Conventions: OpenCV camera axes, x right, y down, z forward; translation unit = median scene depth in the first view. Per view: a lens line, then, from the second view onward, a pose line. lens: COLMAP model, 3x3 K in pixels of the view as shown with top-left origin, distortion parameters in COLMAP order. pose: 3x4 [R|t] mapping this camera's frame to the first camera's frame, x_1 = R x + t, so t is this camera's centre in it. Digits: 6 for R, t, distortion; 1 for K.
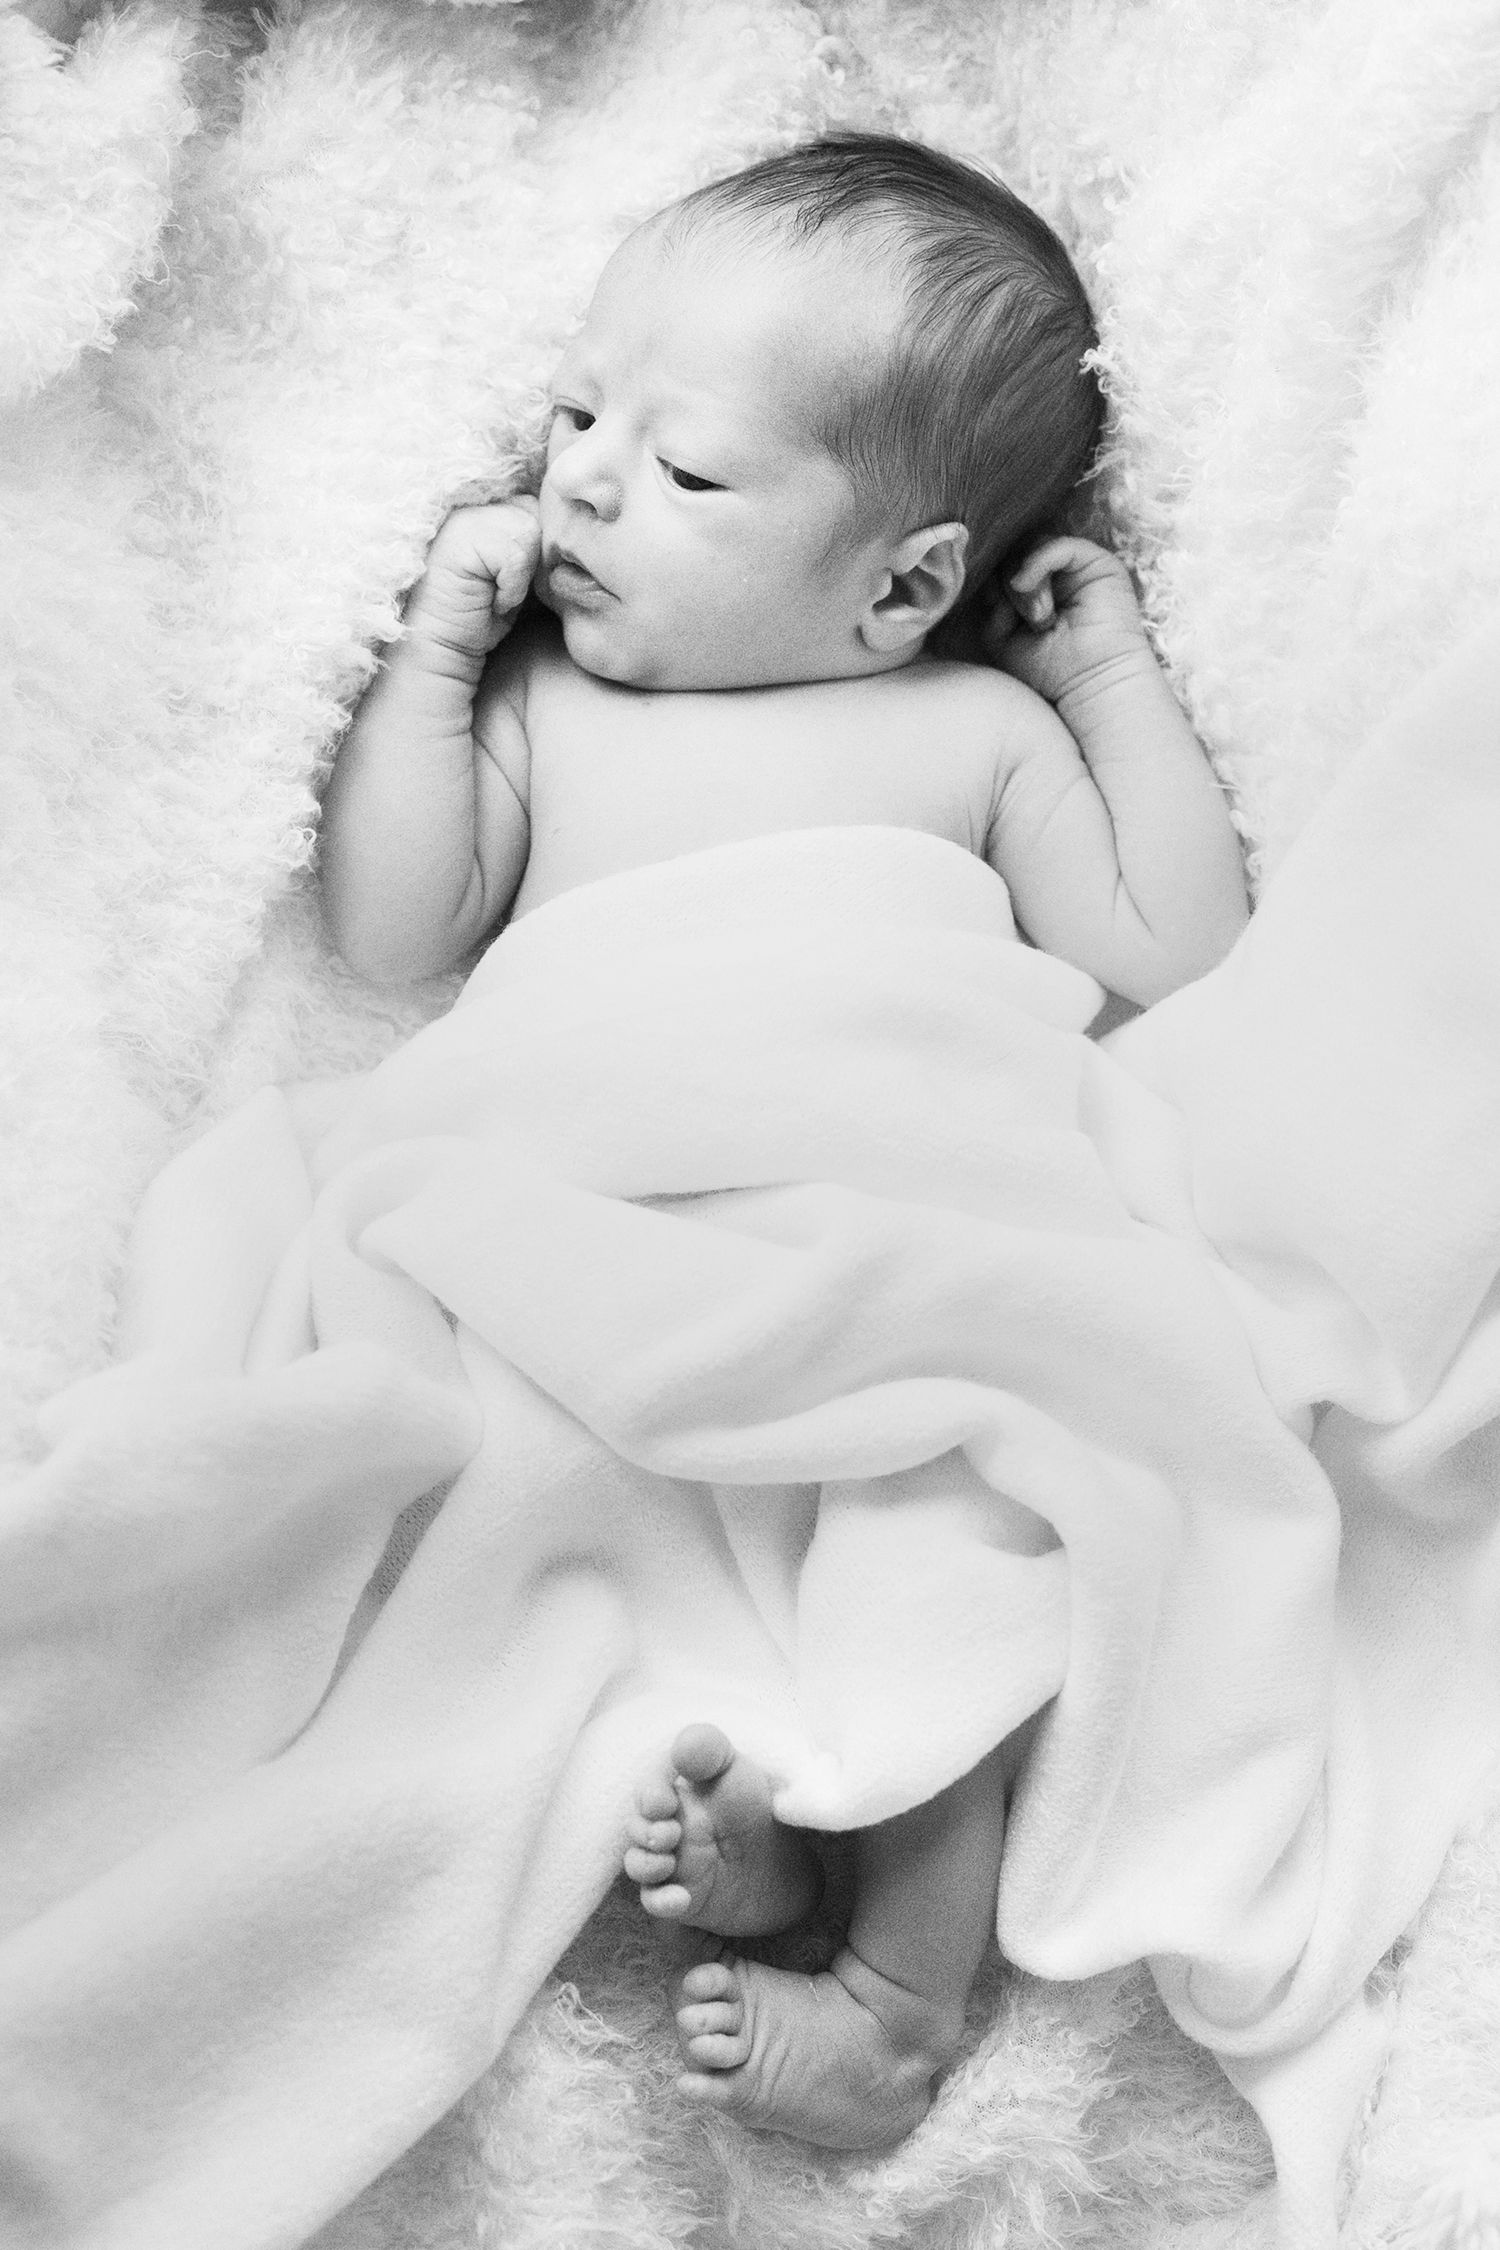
lens RADIAL K [[3520.8, 0, 750.0], [0, 3520.8, 1125.0], [0, 0, 1]] dist [-0.055410, -0.054512]
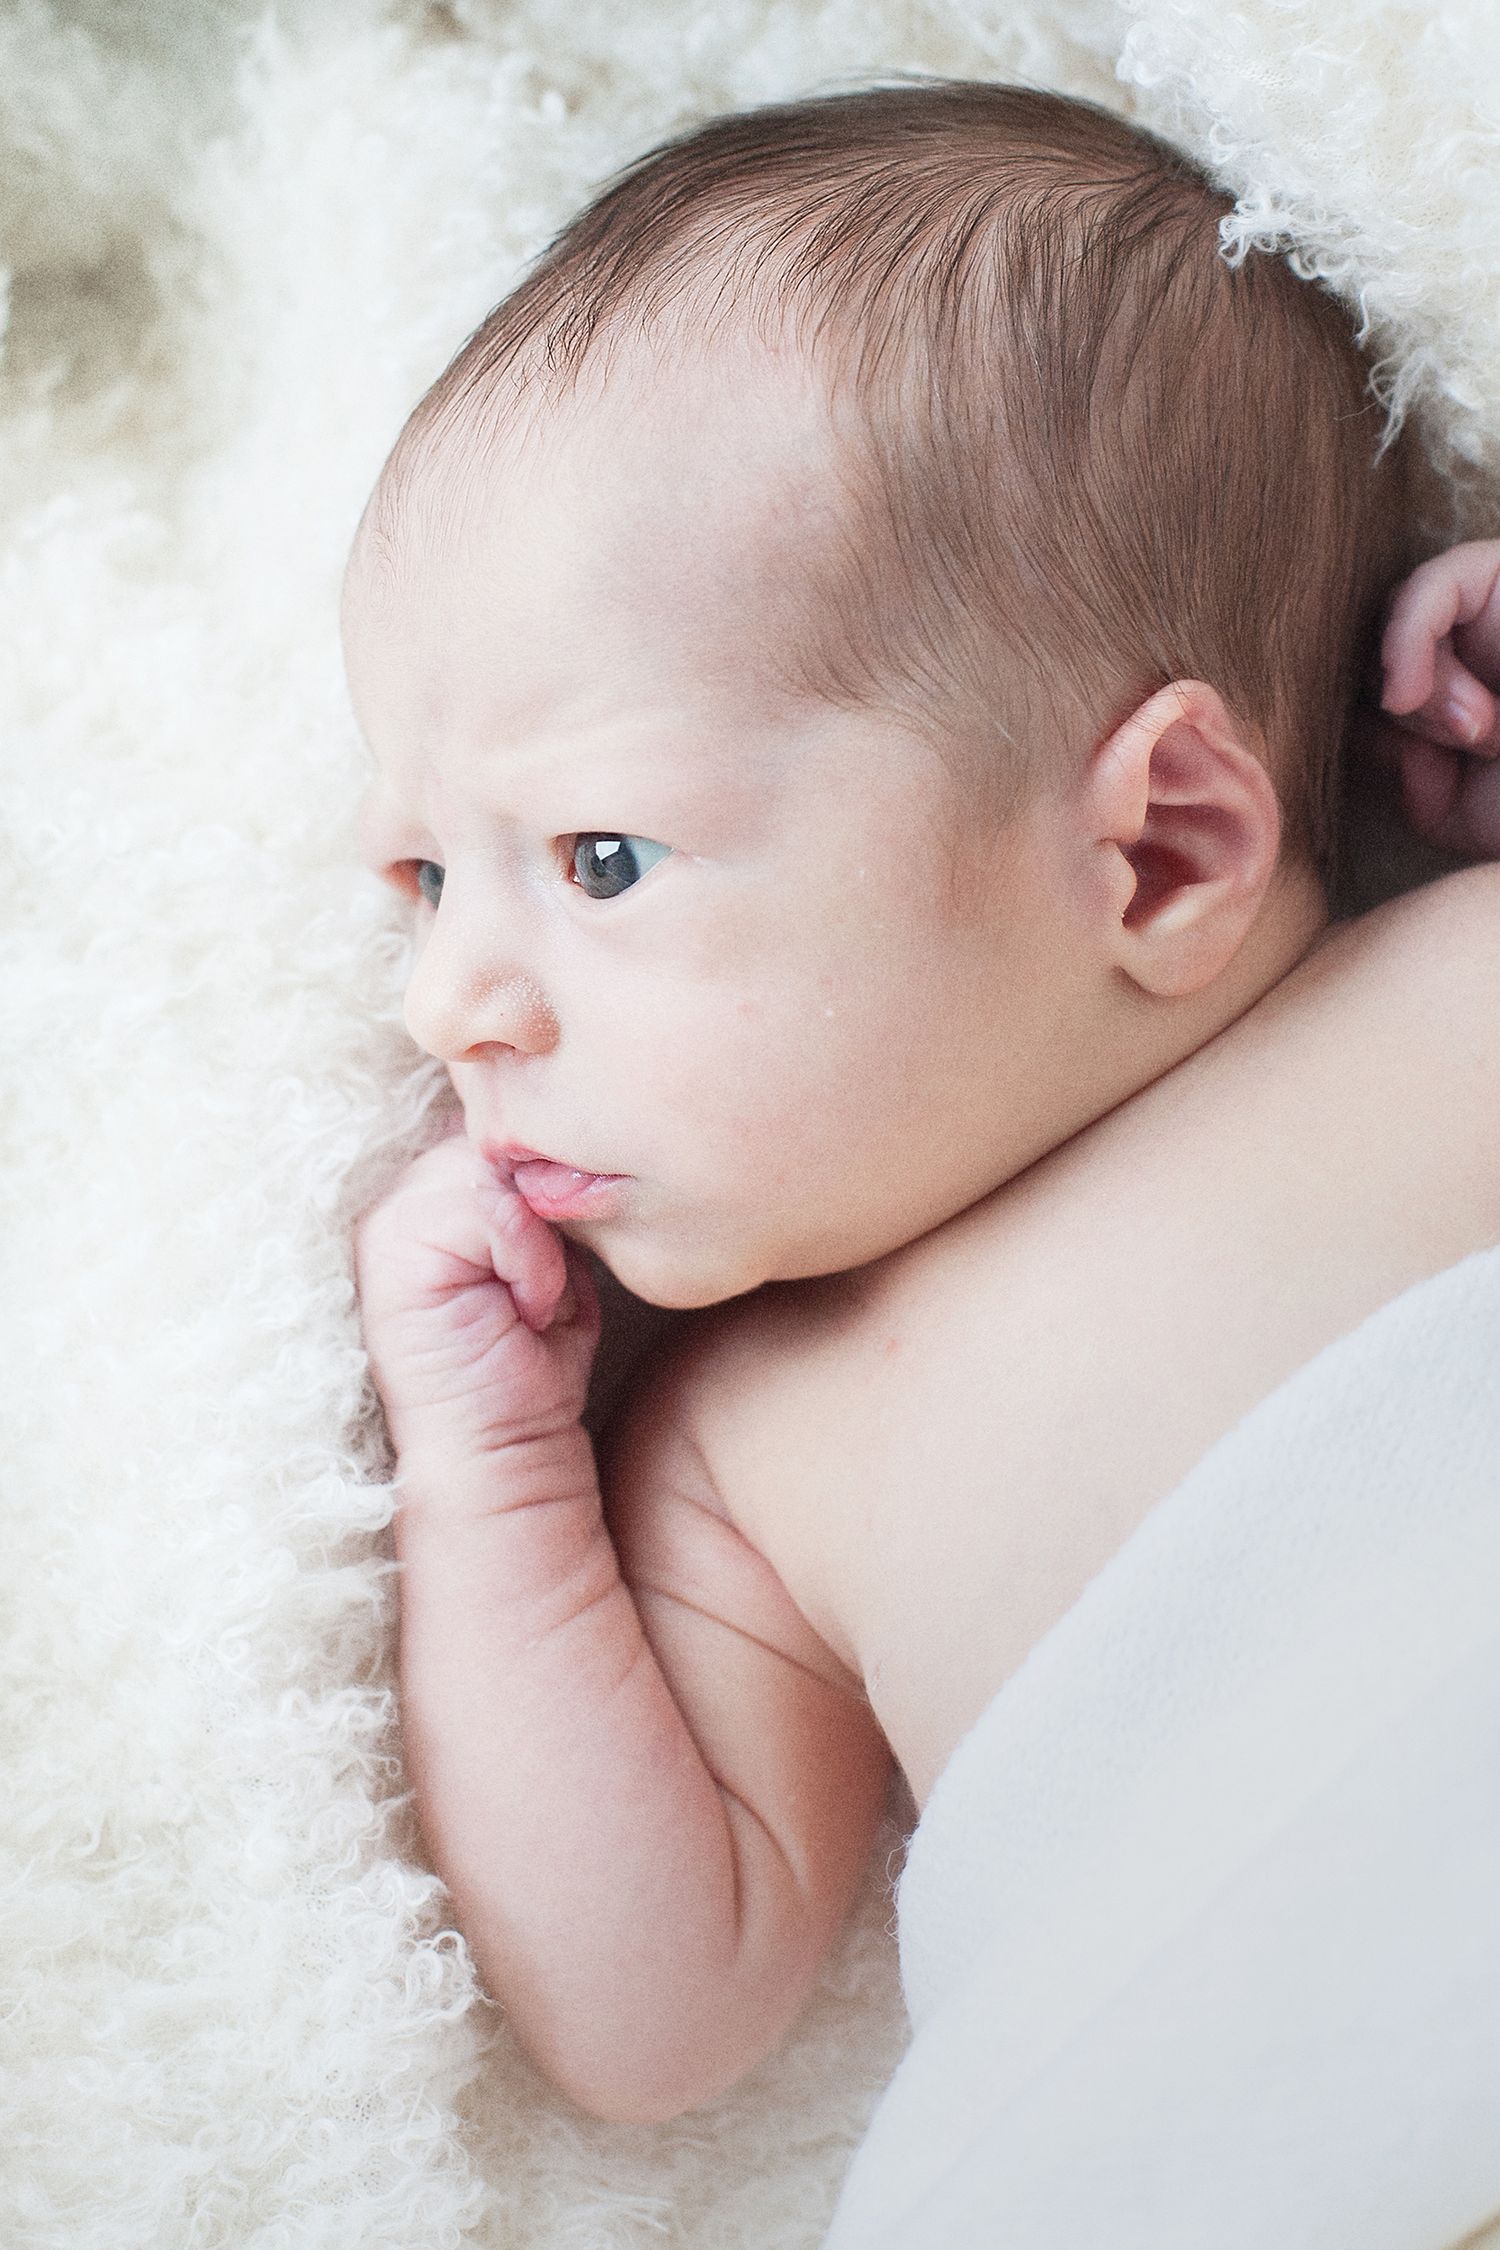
lens RADIAL K [[3520.8, 0, 750.0], [0, 3520.8, 1125.0], [0, 0, 1]] dist [-0.055410, -0.054512]
pose [[0.806156, -0.553201, -0.209955, 0.077489], [0.526538, 0.832574, -0.171984, -0.070828], [0.269945, 0.028097, 0.962466, 0.530648]]
